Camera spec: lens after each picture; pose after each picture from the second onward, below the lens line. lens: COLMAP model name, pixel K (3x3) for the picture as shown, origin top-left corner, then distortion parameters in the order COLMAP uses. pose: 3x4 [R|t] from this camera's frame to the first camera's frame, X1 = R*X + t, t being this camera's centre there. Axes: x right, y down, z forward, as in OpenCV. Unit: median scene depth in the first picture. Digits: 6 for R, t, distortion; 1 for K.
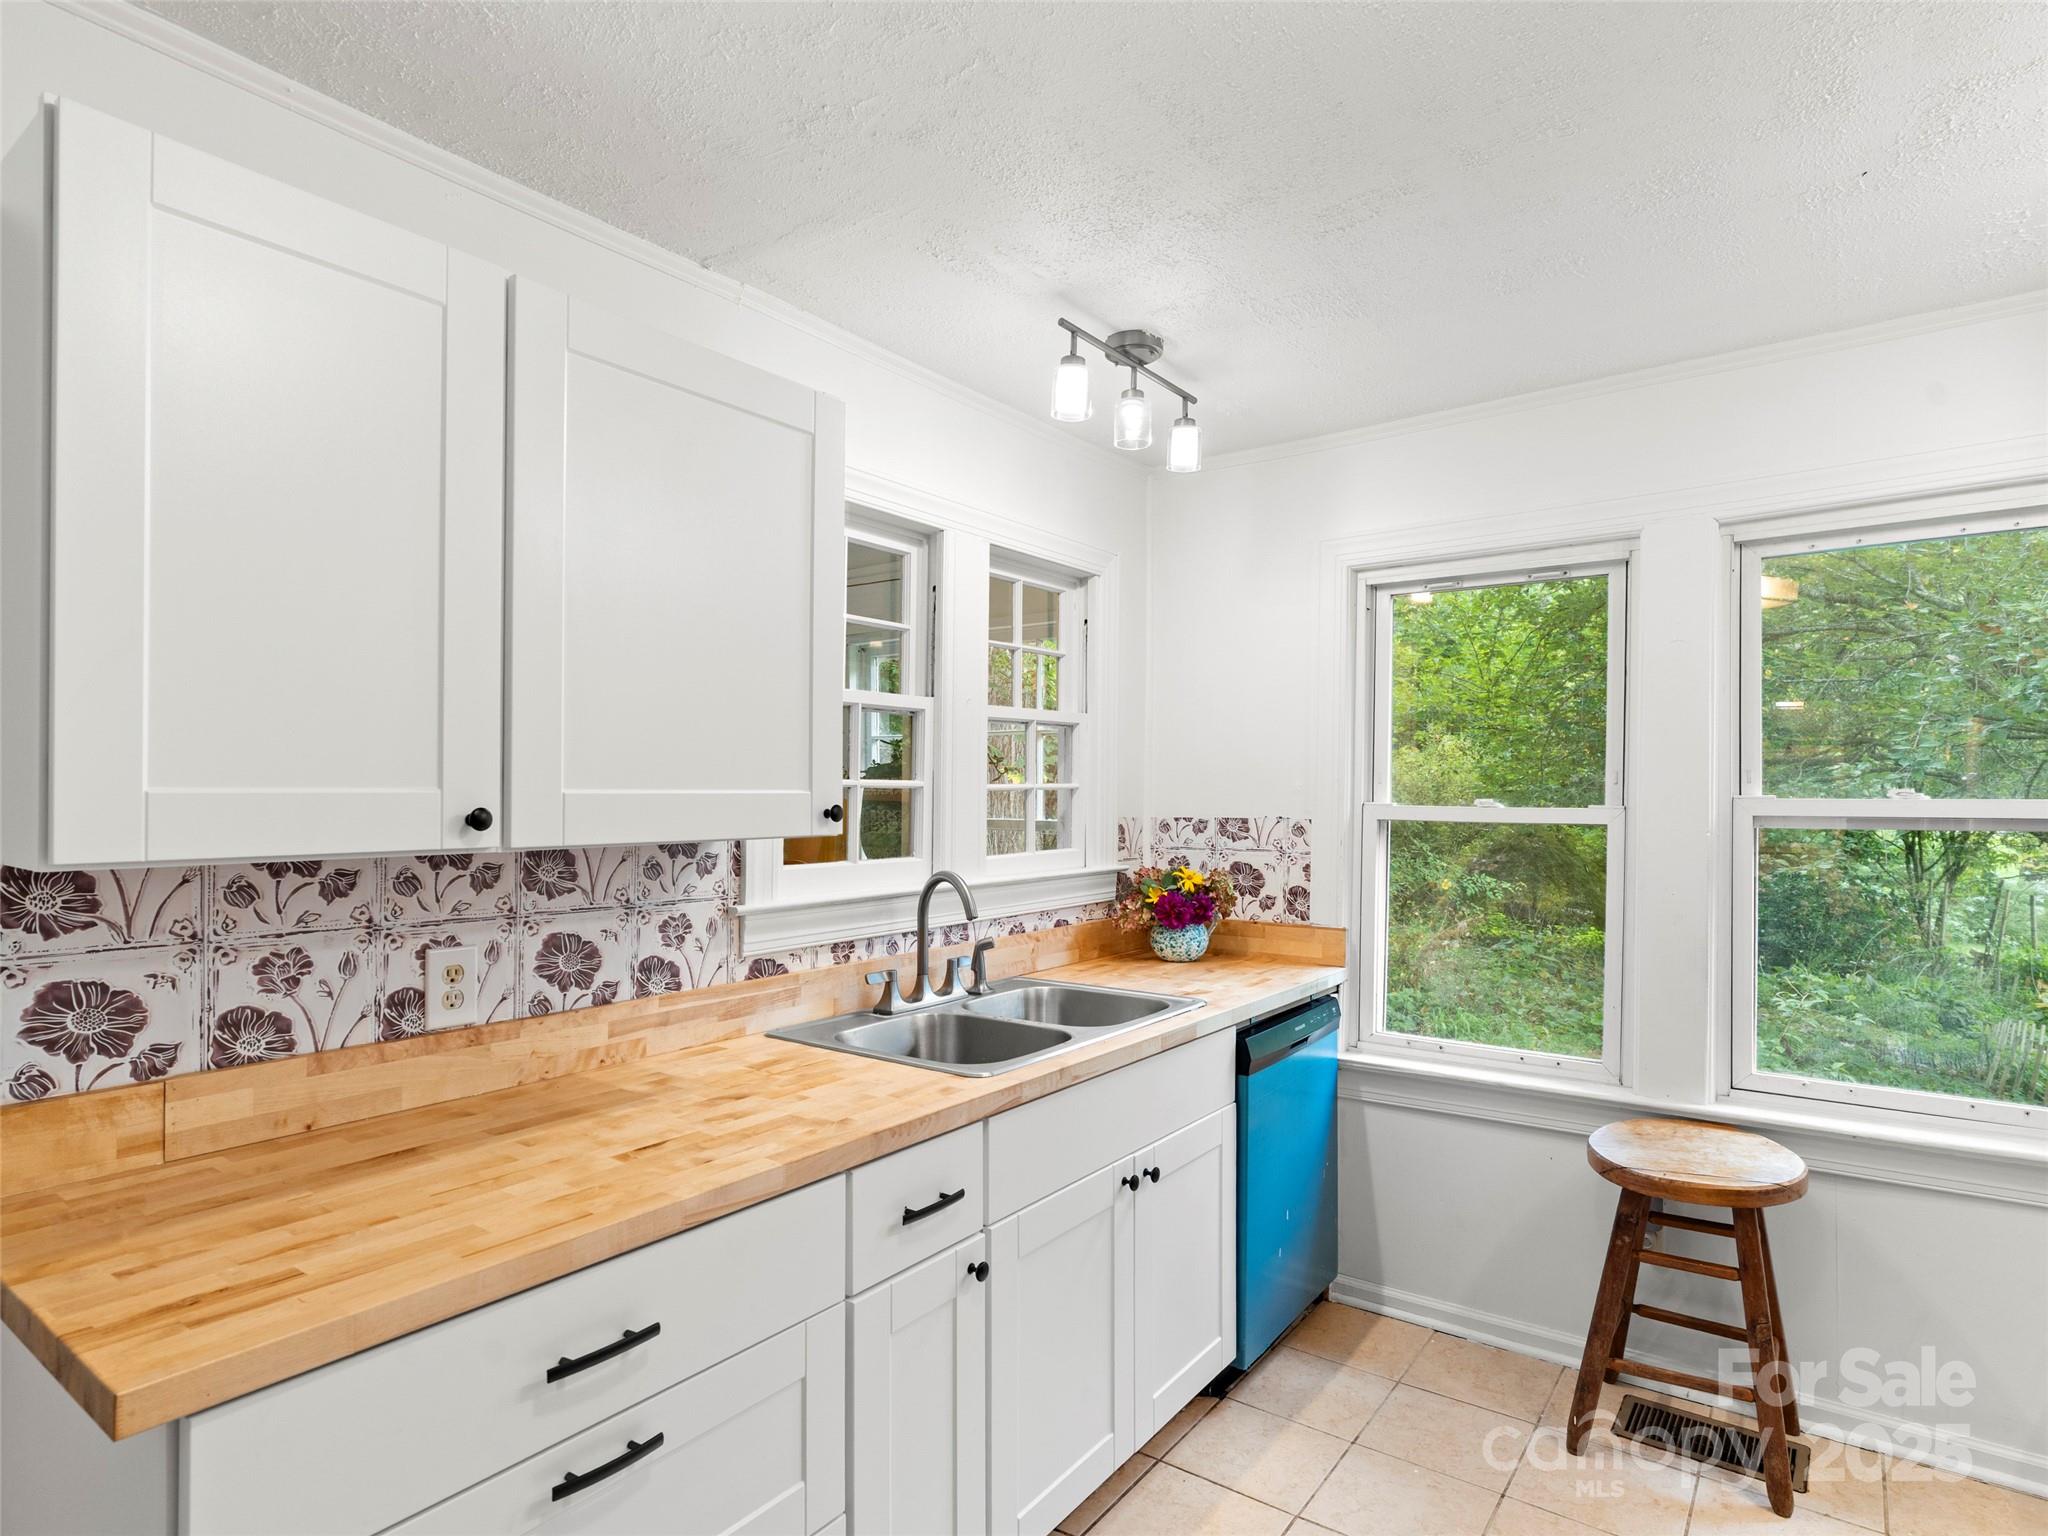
lens RADIAL K [[1117.4, 0, 1025.4], [0, 1117.4, 781.4], [0, 0, 1]] dist [-0.002912, 0.000298]
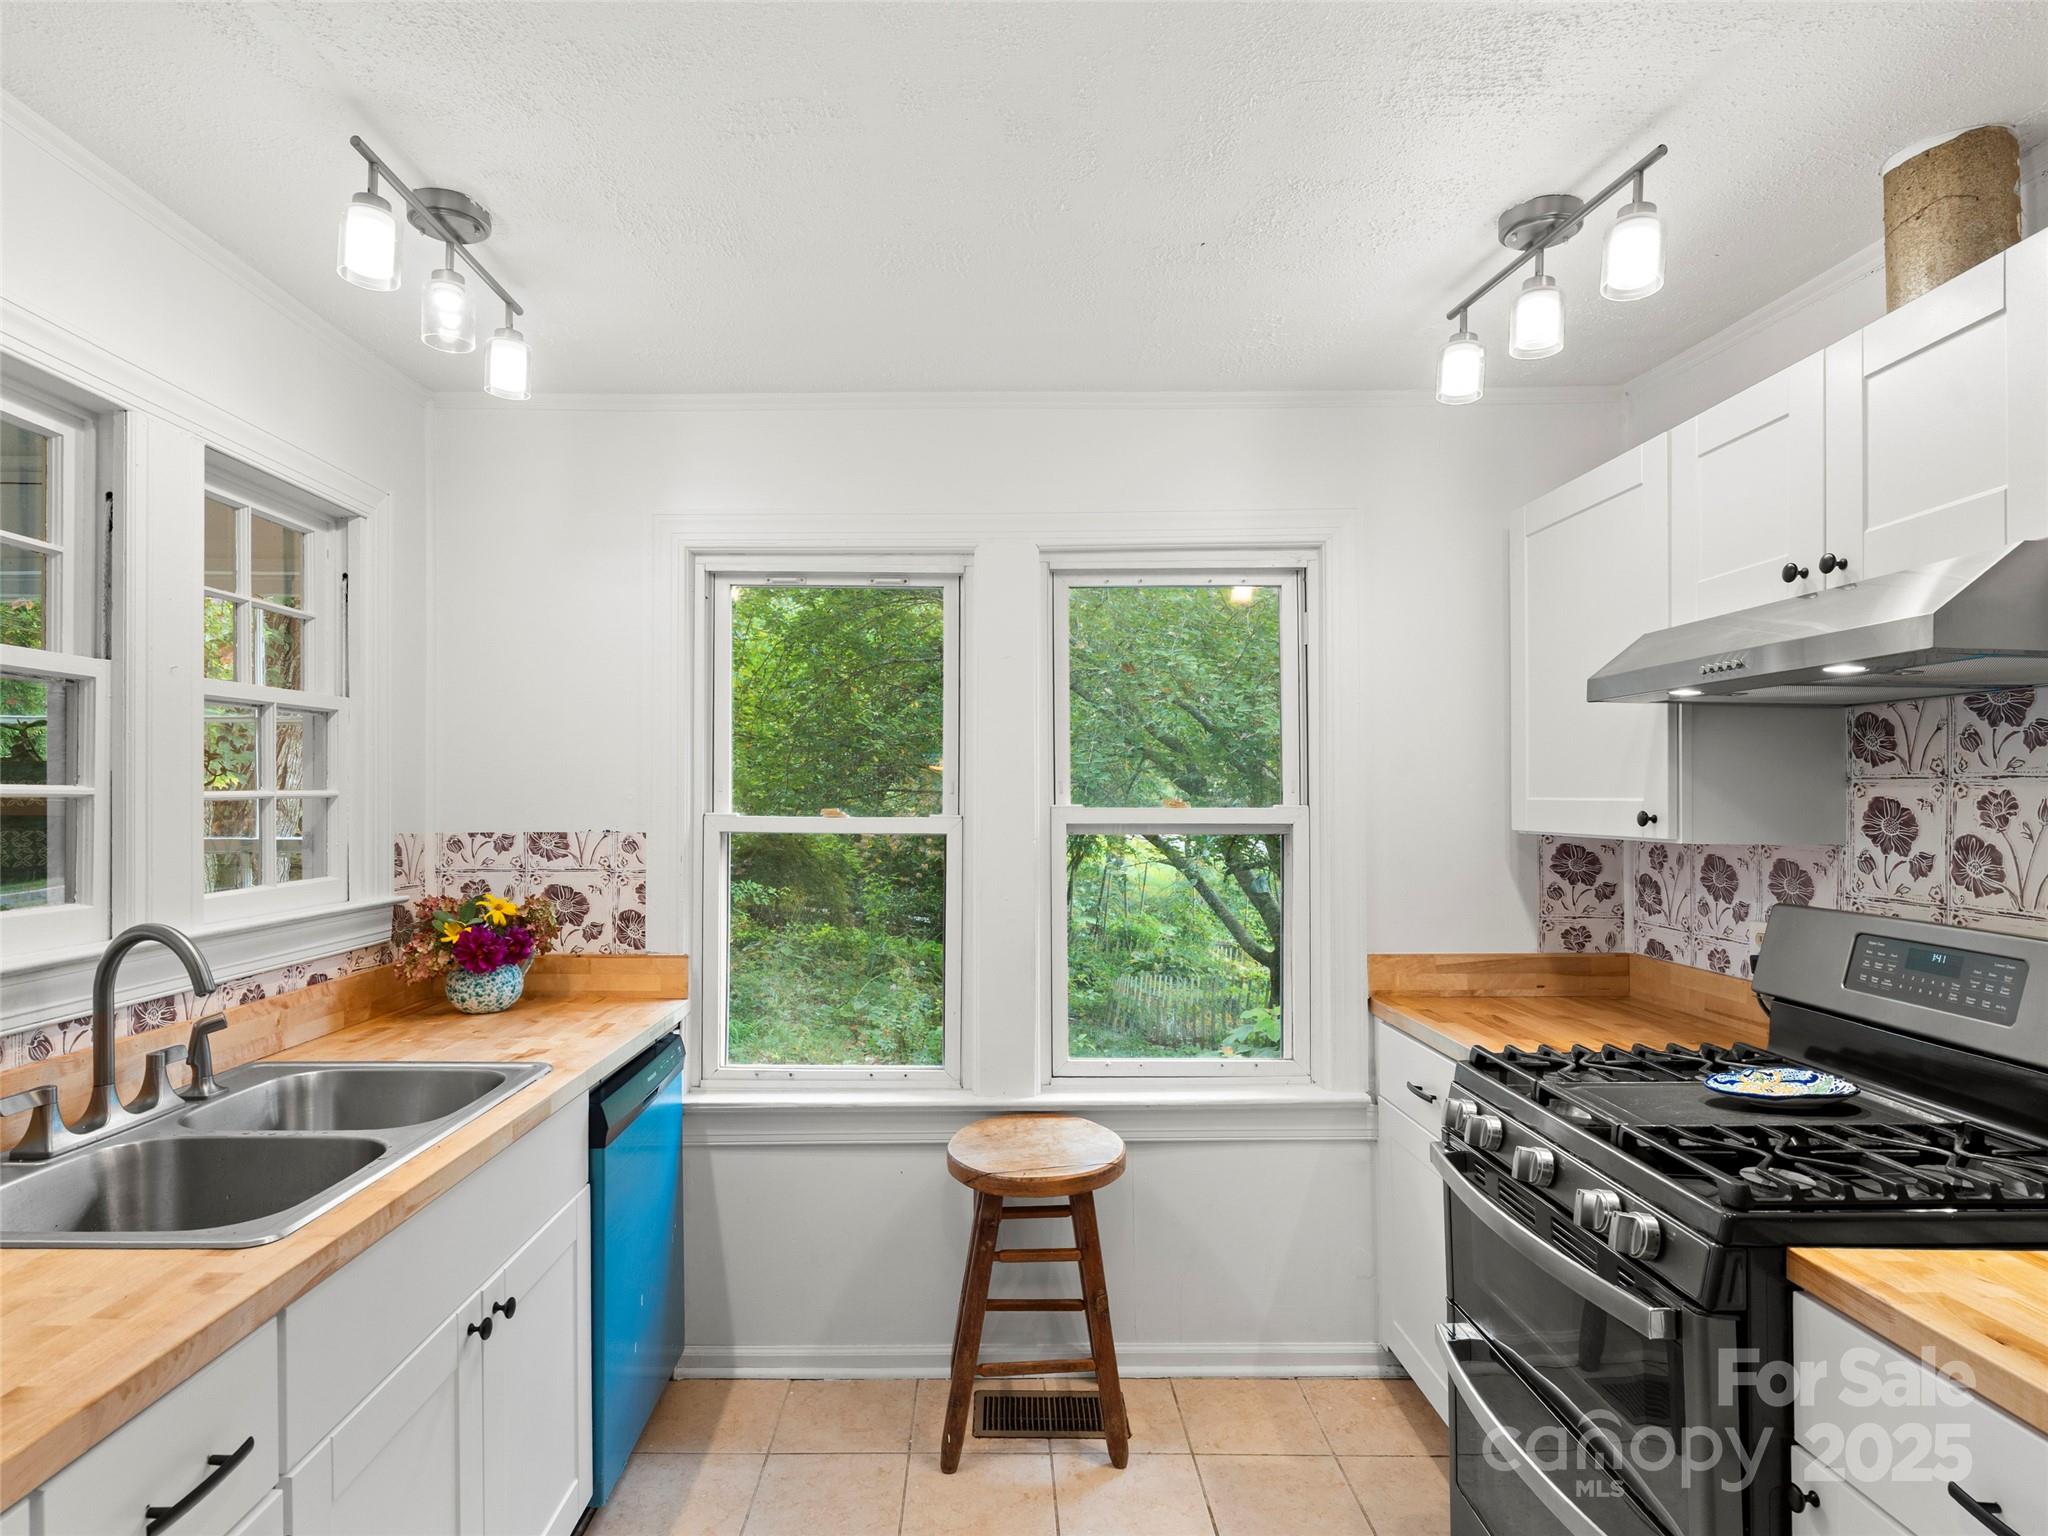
lens RADIAL K [[1133.3, 0, 985.7], [0, 1133.3, 803.5], [0, 0, 1]] dist [-0.003223, 0.002088]
pose [[0.806161, -0.002451, 0.591692, -0.059520], [-0.006679, 0.999890, 0.013241, -0.002568], [-0.591659, -0.014626, 0.806056, 0.147064]]
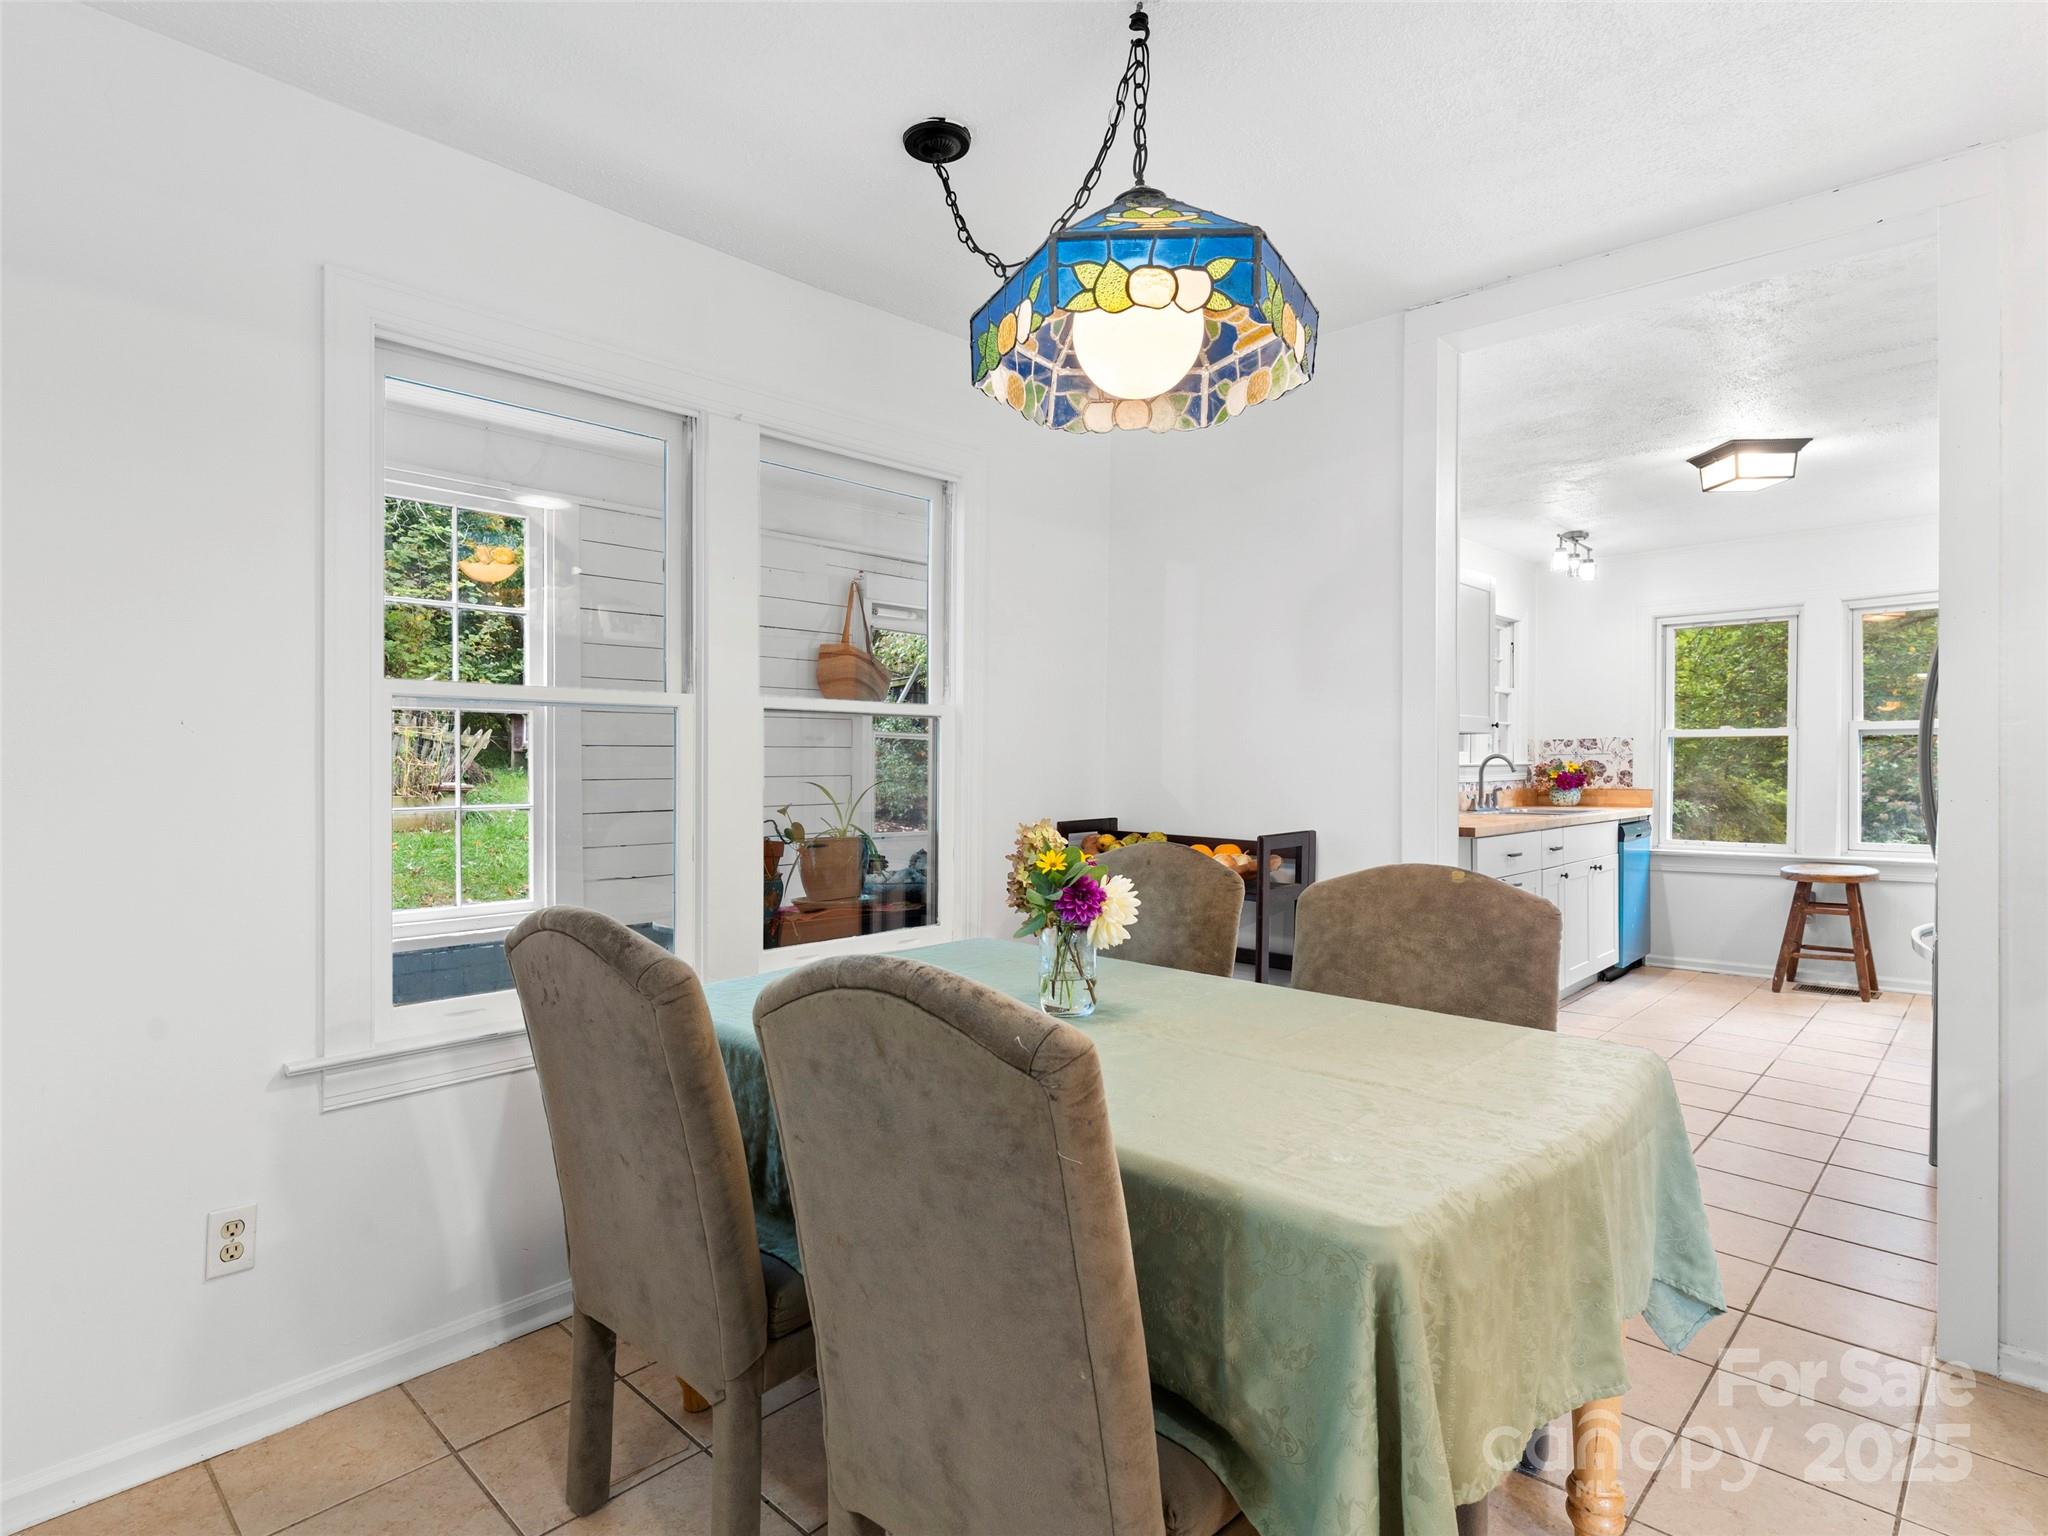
lens RADIAL K [[1063.3, 0, 1024.0], [0, 1063.3, 768.0], [0, 0, 1]] dist [-0.000925, 0.000206]
pose [[0.991676, -0.002308, -0.128740, -0.681913], [0.004165, 0.999891, 0.014158, 0.063288], [0.128694, -0.014576, 0.991577, -1.231850]]
